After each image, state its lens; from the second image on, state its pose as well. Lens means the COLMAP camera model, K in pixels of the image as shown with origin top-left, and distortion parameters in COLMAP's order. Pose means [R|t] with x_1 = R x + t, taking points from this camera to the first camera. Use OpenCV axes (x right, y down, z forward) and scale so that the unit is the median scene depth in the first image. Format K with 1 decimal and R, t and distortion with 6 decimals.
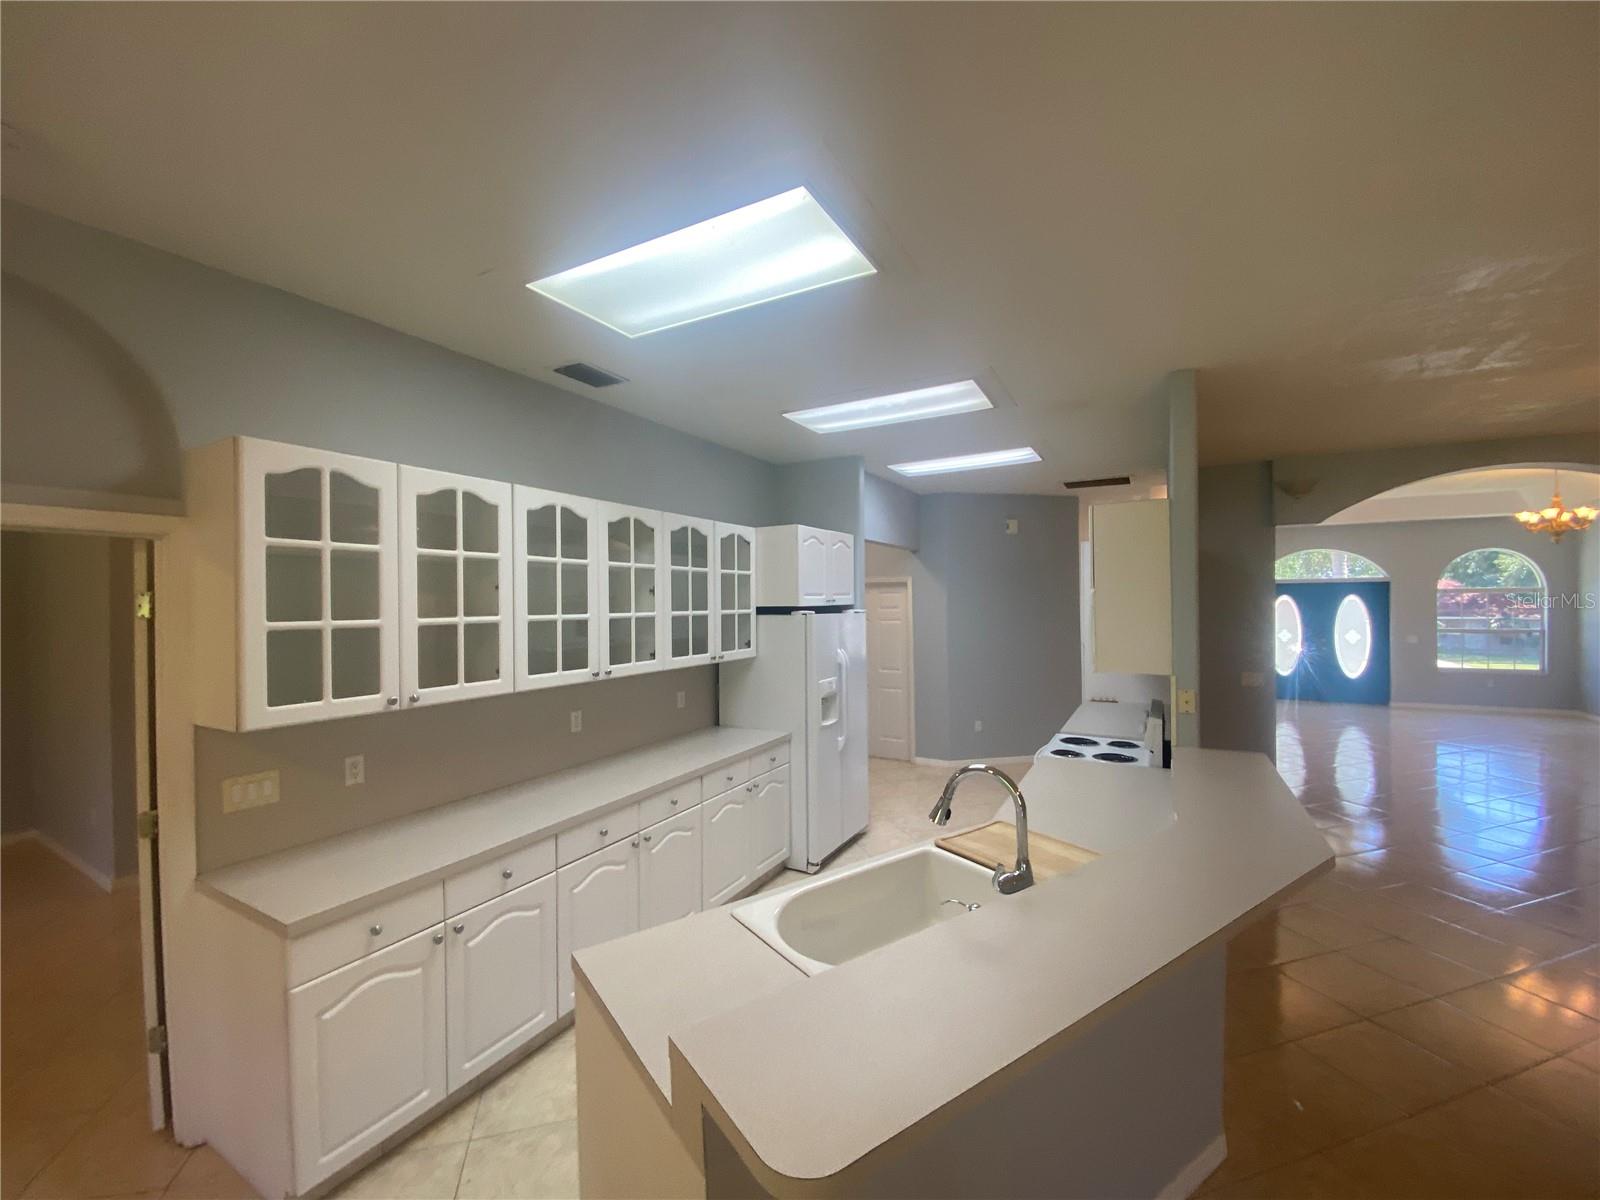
lens RADIAL K [[648.2, 0, 800.0], [0, 648.2, 600.0], [0, 0, 1]] dist [0.019299, -0.023043]
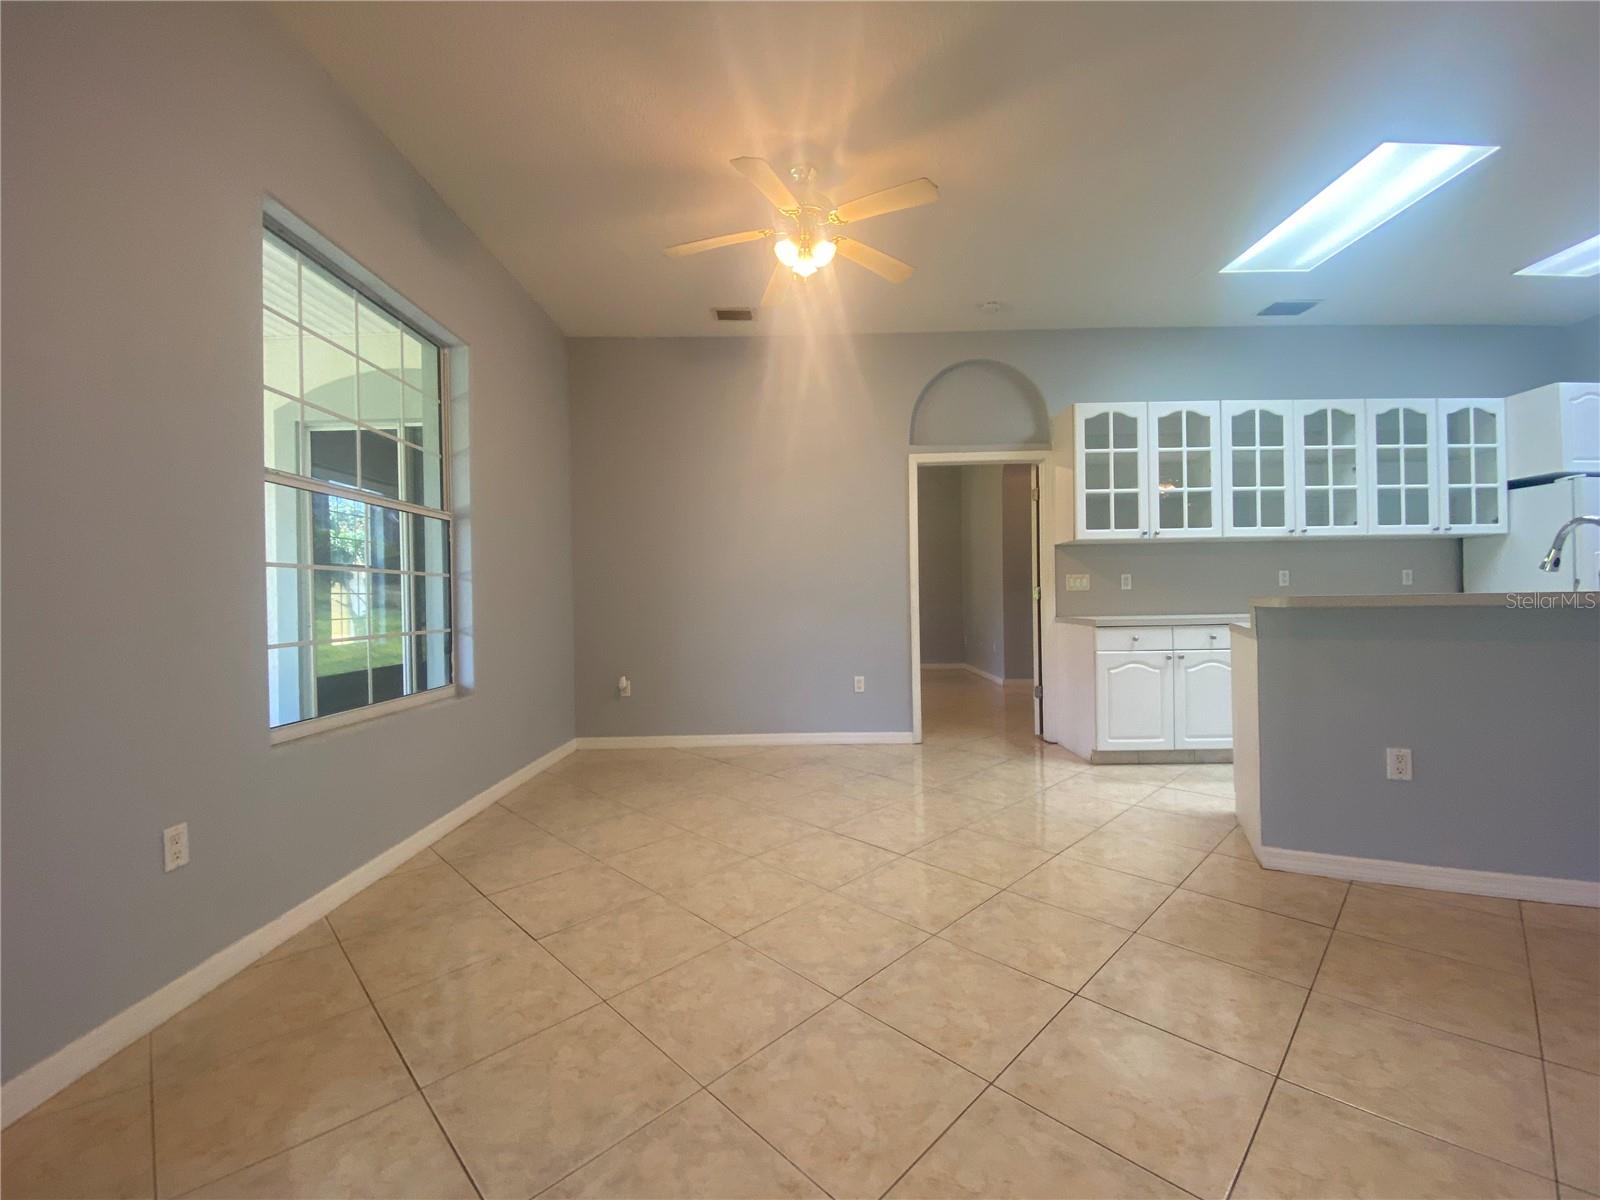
lens RADIAL K [[658.8, 0, 804.3], [0, 658.8, 599.6], [0, 0, 1]] dist [0.020295, -0.017199]
pose [[0.489344, -0.002220, -0.872088, 0.440665], [0.010526, 0.999939, 0.003360, 0.276849], [0.872028, -0.010823, 0.489337, -0.623483]]
